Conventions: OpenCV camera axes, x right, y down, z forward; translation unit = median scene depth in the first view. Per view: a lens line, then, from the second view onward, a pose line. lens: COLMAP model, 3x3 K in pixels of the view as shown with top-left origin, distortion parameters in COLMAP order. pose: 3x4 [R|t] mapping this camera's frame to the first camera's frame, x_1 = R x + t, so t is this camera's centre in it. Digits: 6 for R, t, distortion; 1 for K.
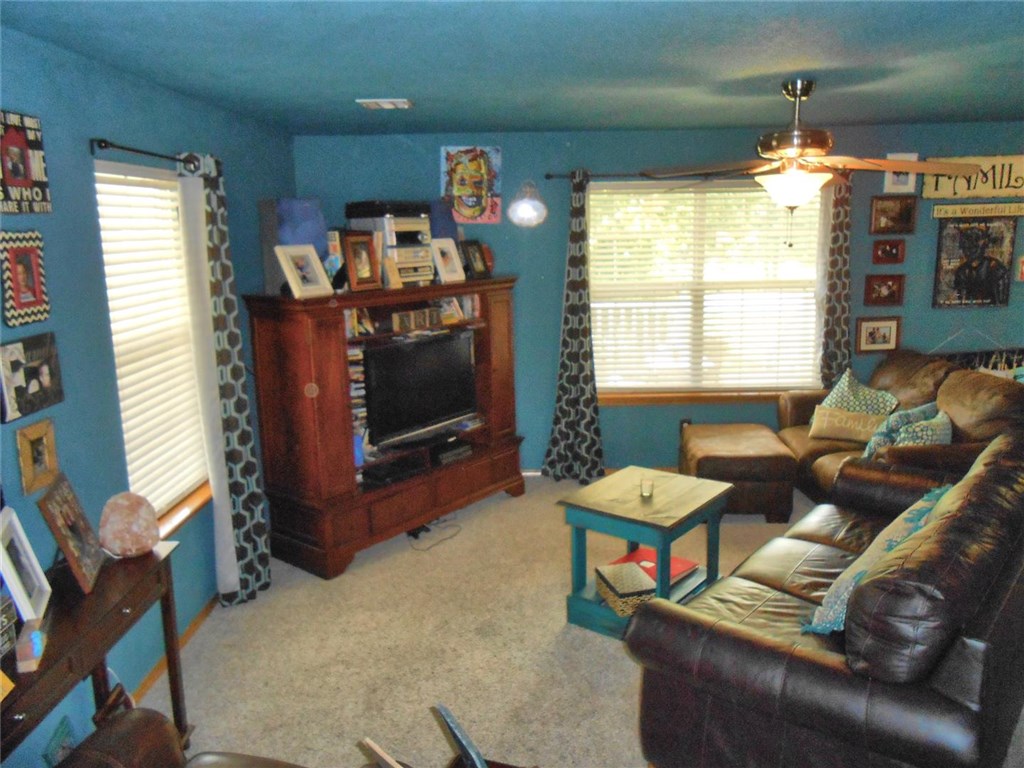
lens RADIAL K [[792.6, 0, 508.0], [0, 792.6, 396.0], [0, 0, 1]] dist [0.000075, 0.006126]
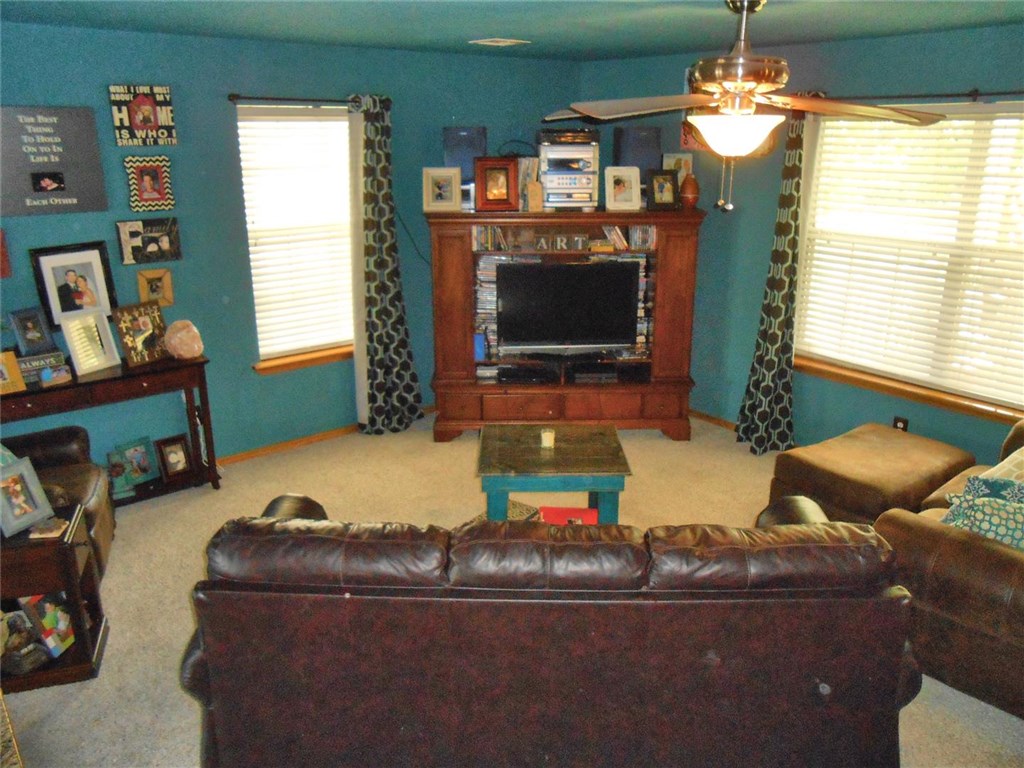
lens RADIAL K [[792.6, 0, 508.0], [0, 792.6, 396.0], [0, 0, 1]] dist [0.000075, 0.006126]
pose [[0.635489, 0.265520, -0.725019, 0.868260], [-0.175699, 0.964105, 0.199077, -0.127095], [0.751854, 0.000874, 0.659329, 0.310062]]
